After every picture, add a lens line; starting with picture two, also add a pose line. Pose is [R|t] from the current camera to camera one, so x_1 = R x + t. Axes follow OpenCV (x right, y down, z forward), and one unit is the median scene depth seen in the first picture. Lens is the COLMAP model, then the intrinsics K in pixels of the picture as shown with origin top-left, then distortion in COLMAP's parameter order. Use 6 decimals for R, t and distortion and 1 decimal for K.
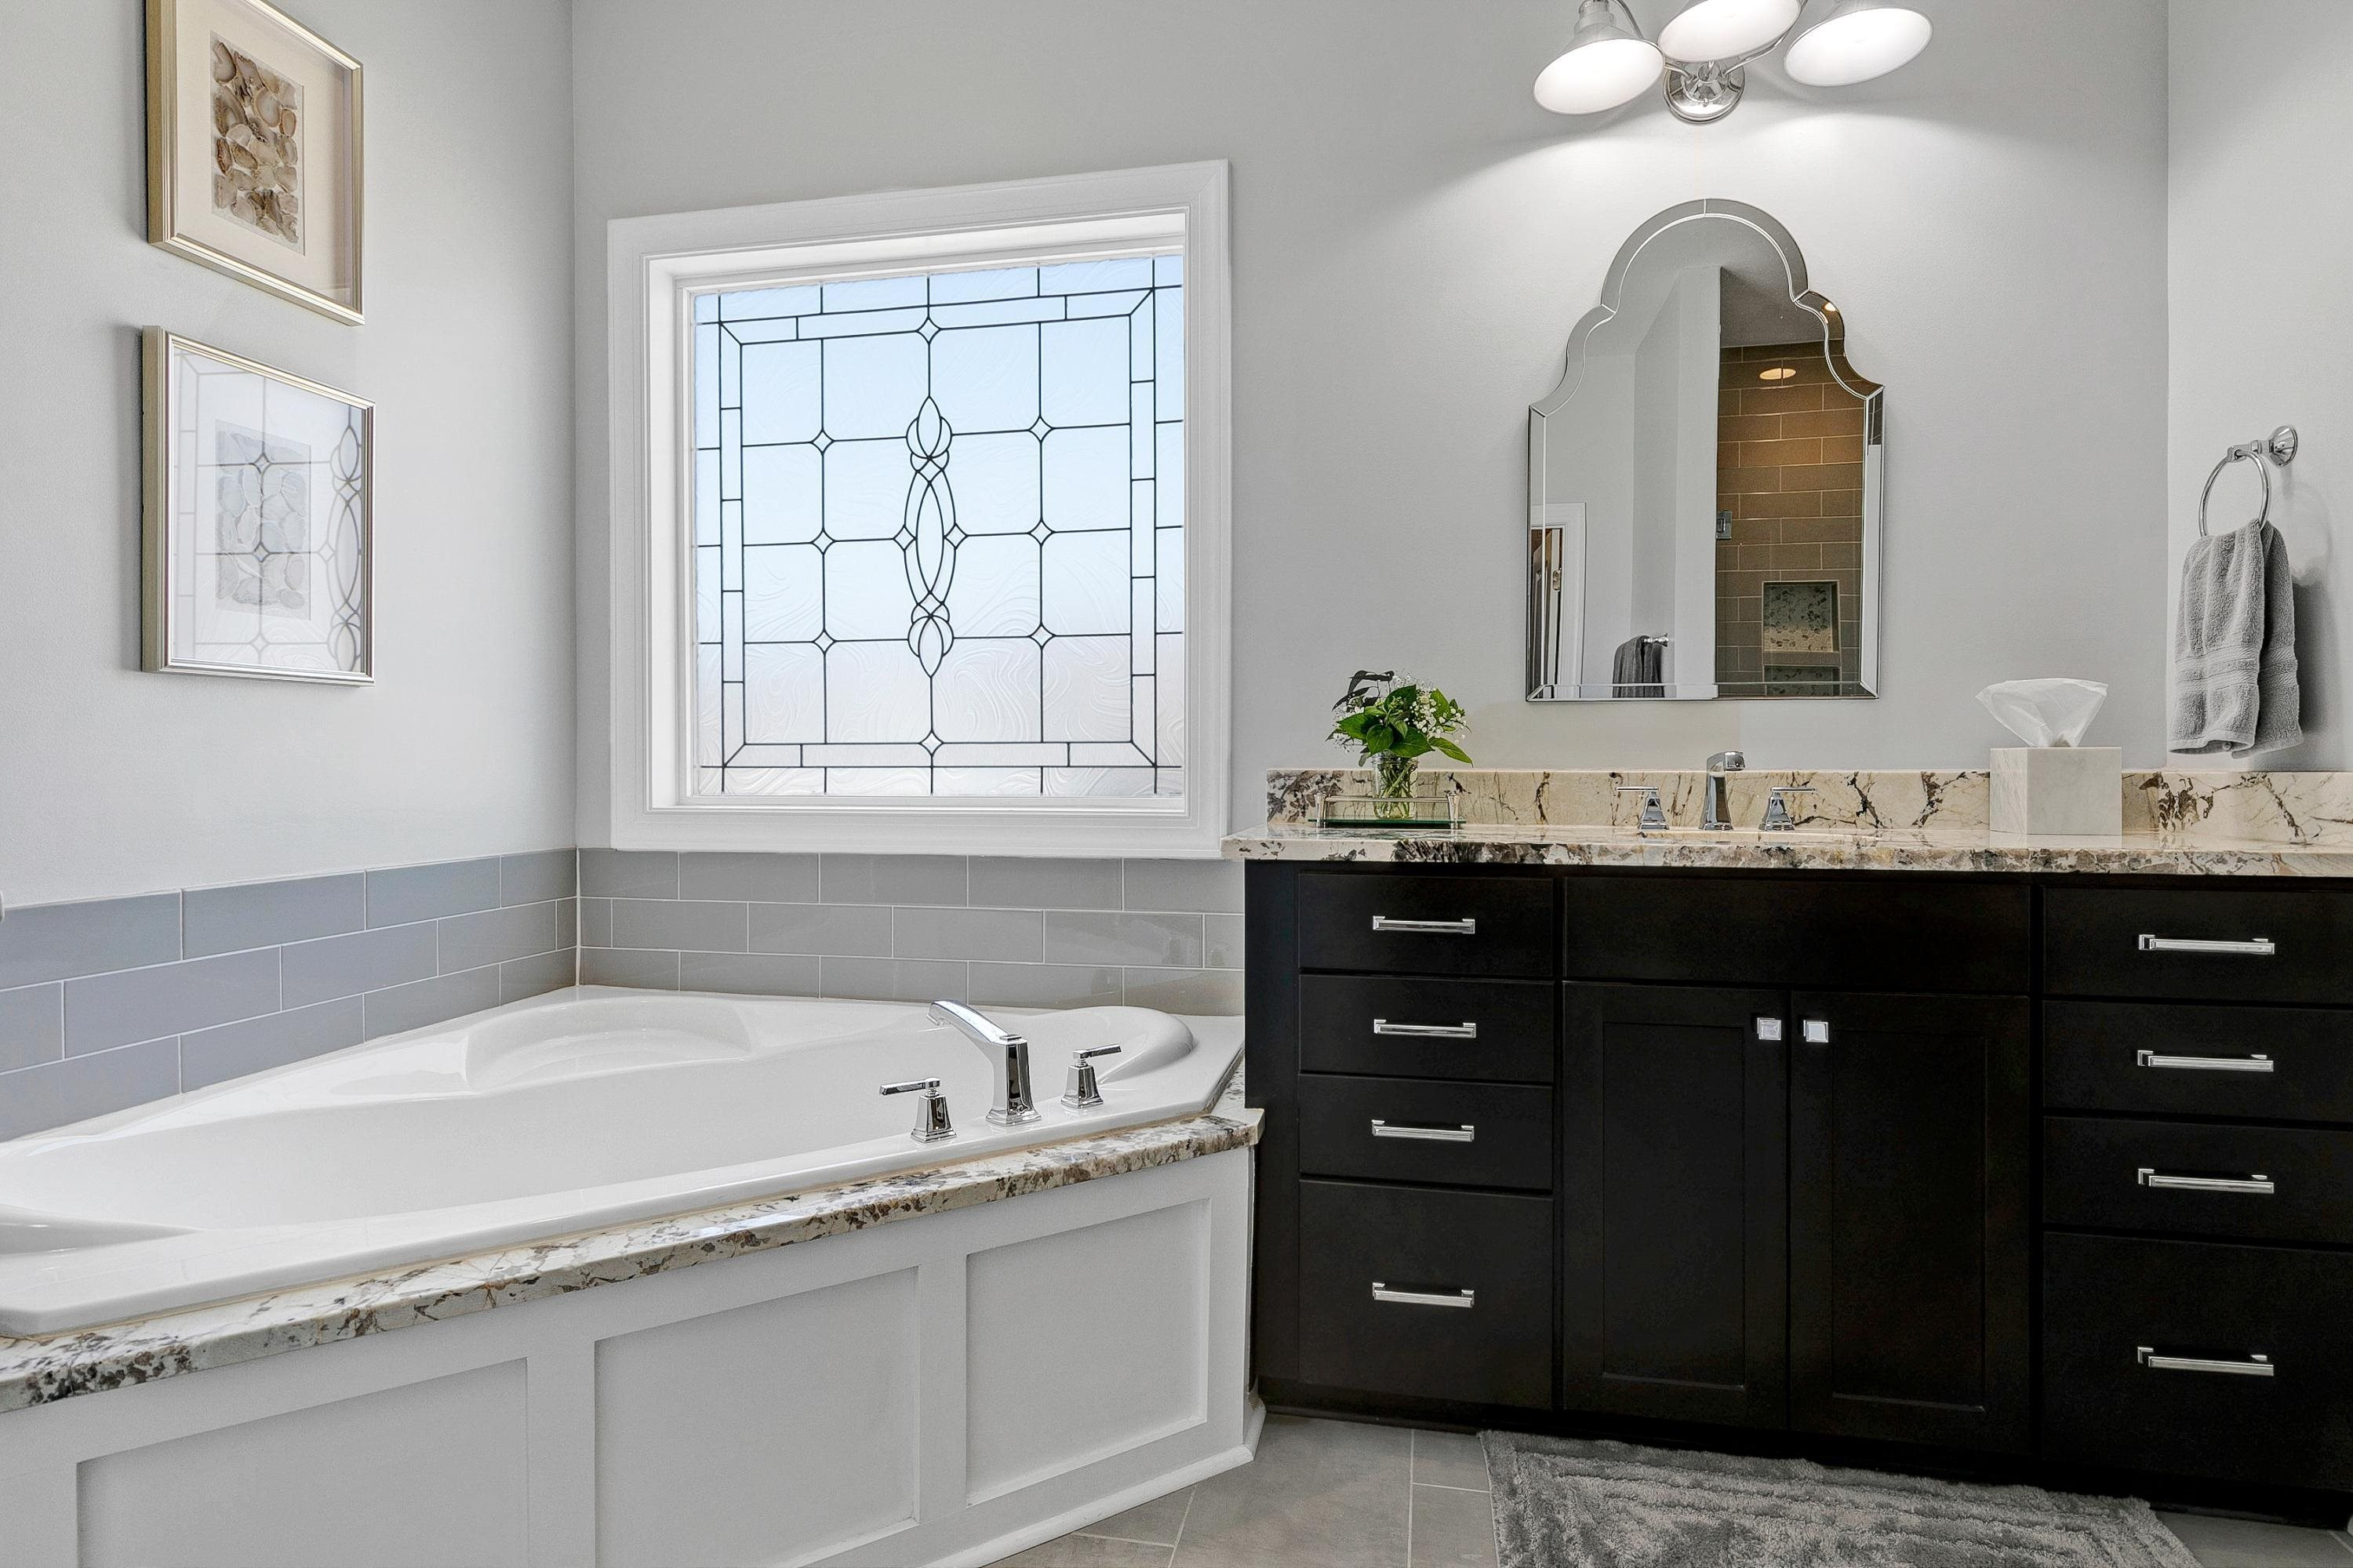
lens RADIAL K [[1219.4, 0, 1175.9], [0, 1219.4, 764.4], [0, 0, 1]] dist [-0.000318, 0.000270]
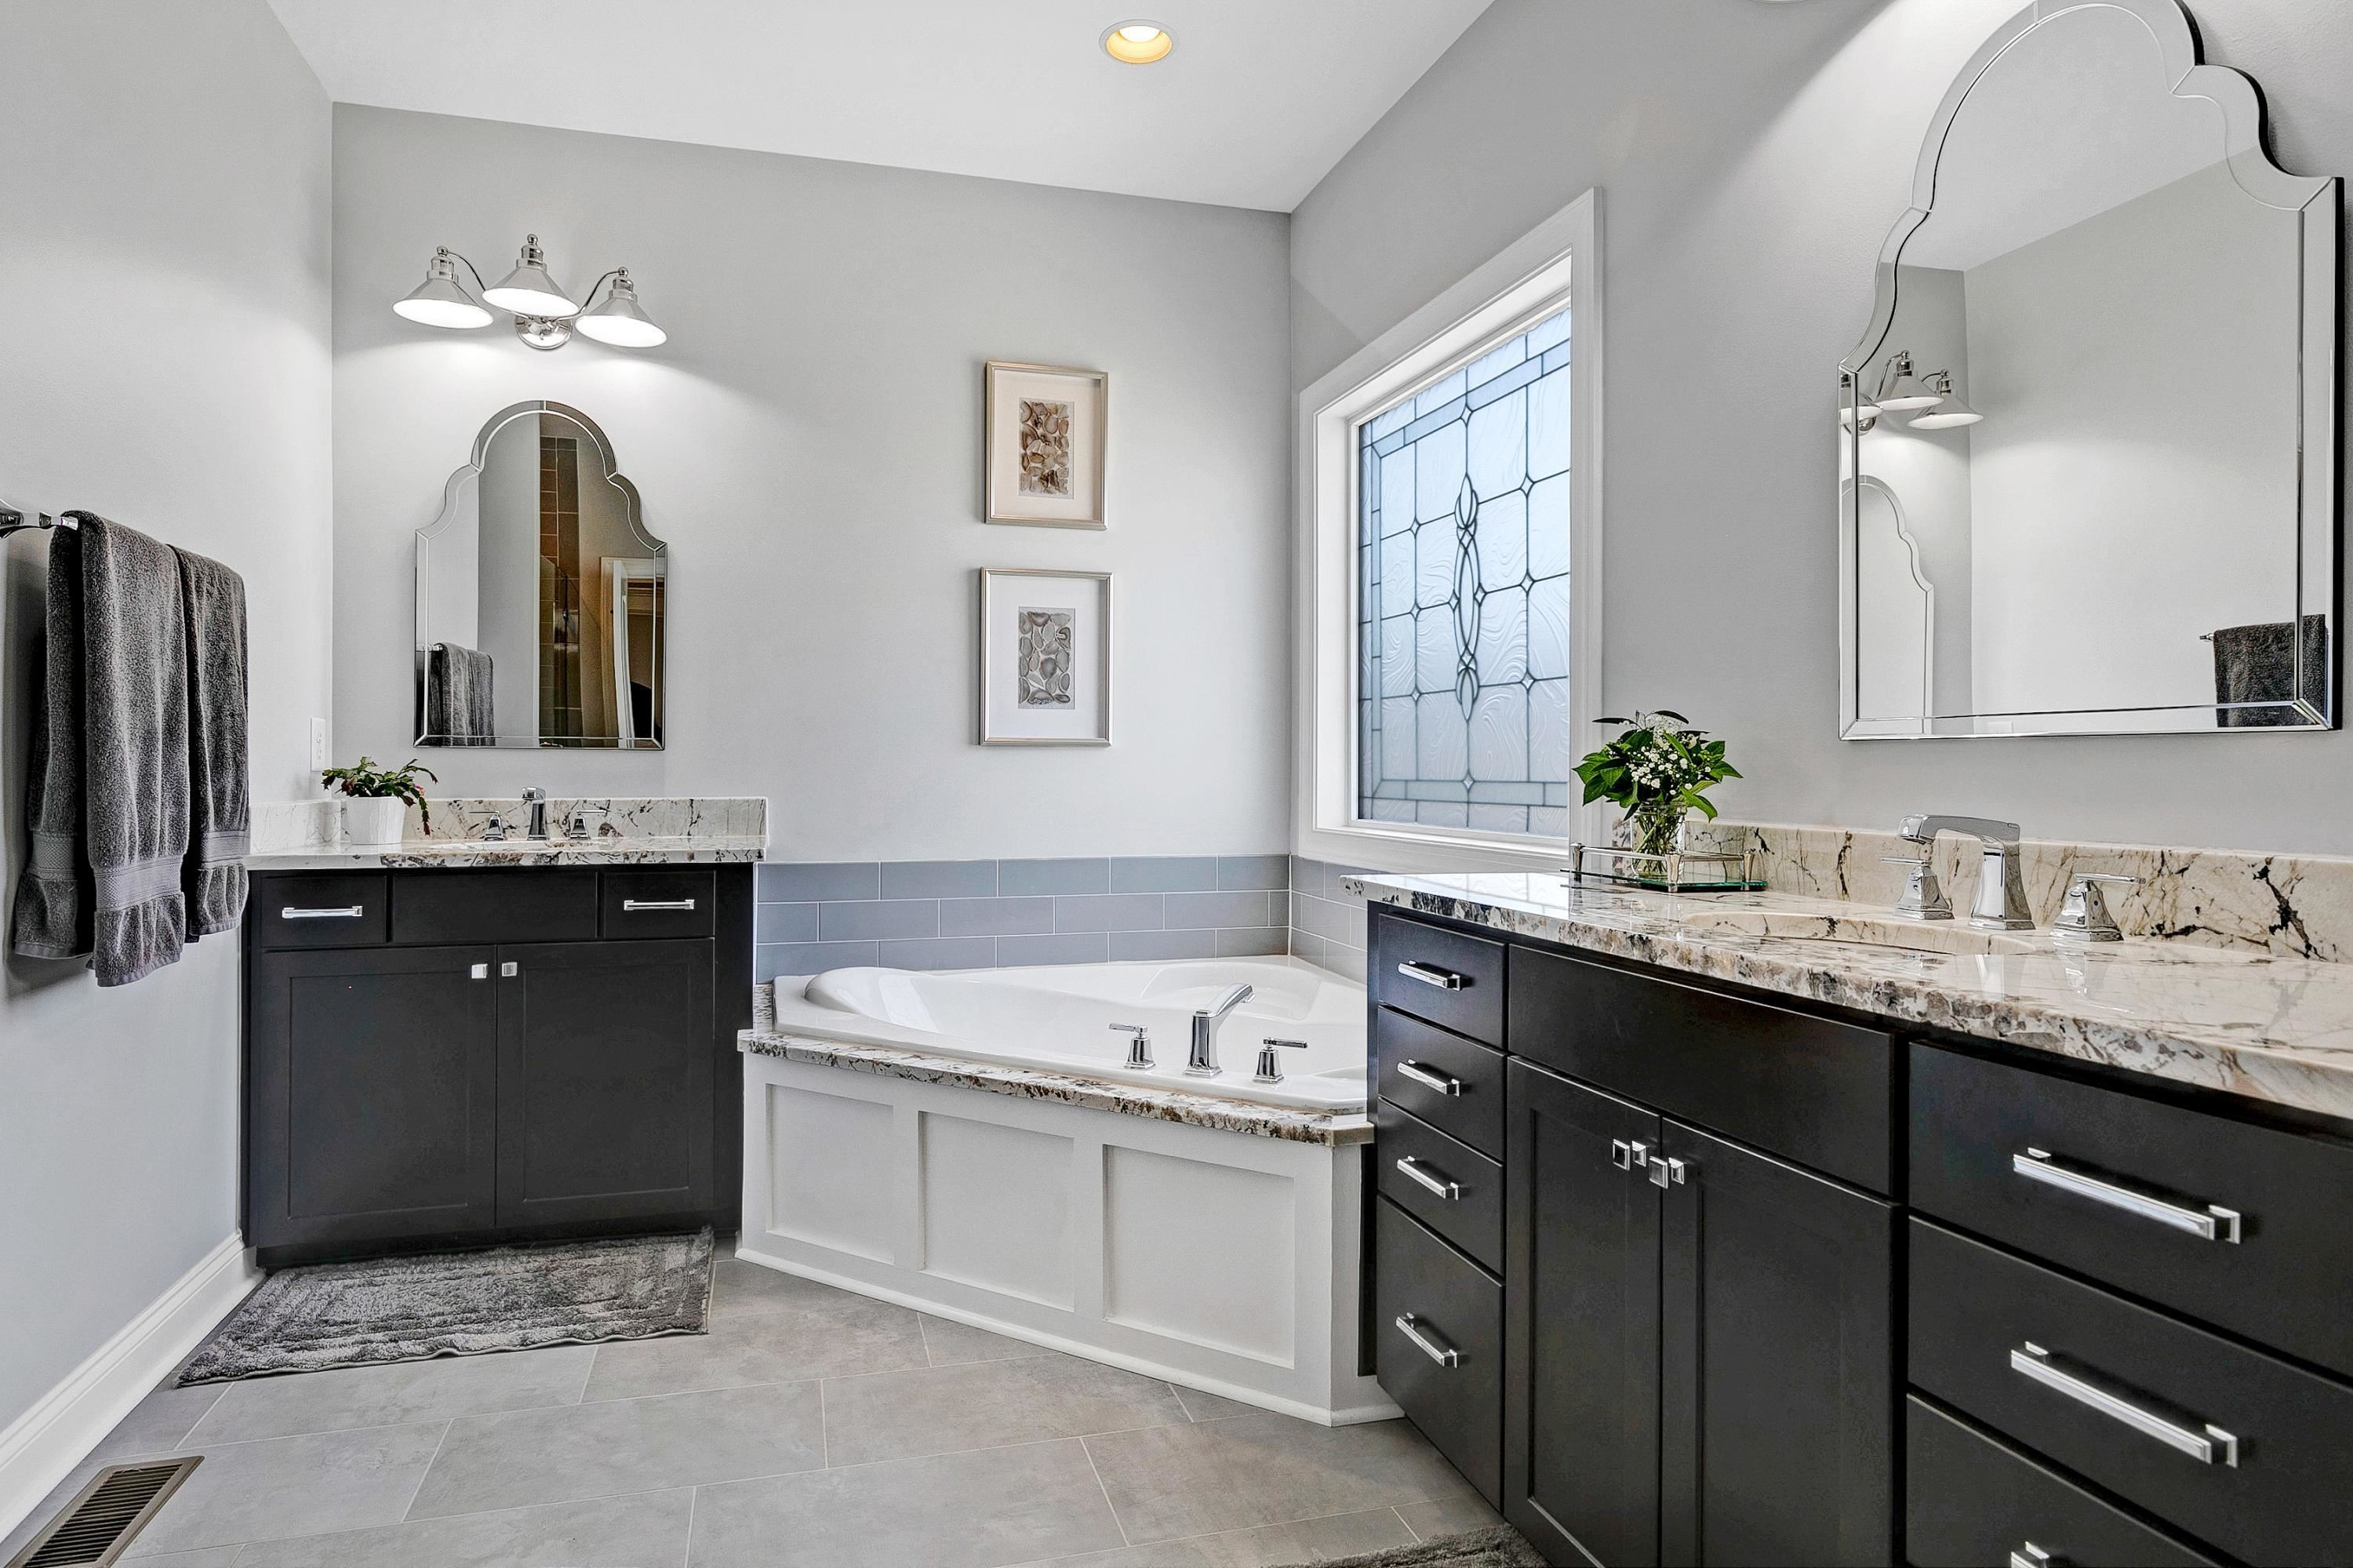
lens RADIAL K [[1271.7, 0, 1154.0], [0, 1271.7, 758.2], [0, 0, 1]] dist [0.011263, 0.000505]
pose [[0.463273, -0.004970, -0.886202, 1.014251], [-0.007801, 0.999923, -0.009685, -0.036467], [0.886181, 0.011400, 0.463198, 0.291755]]
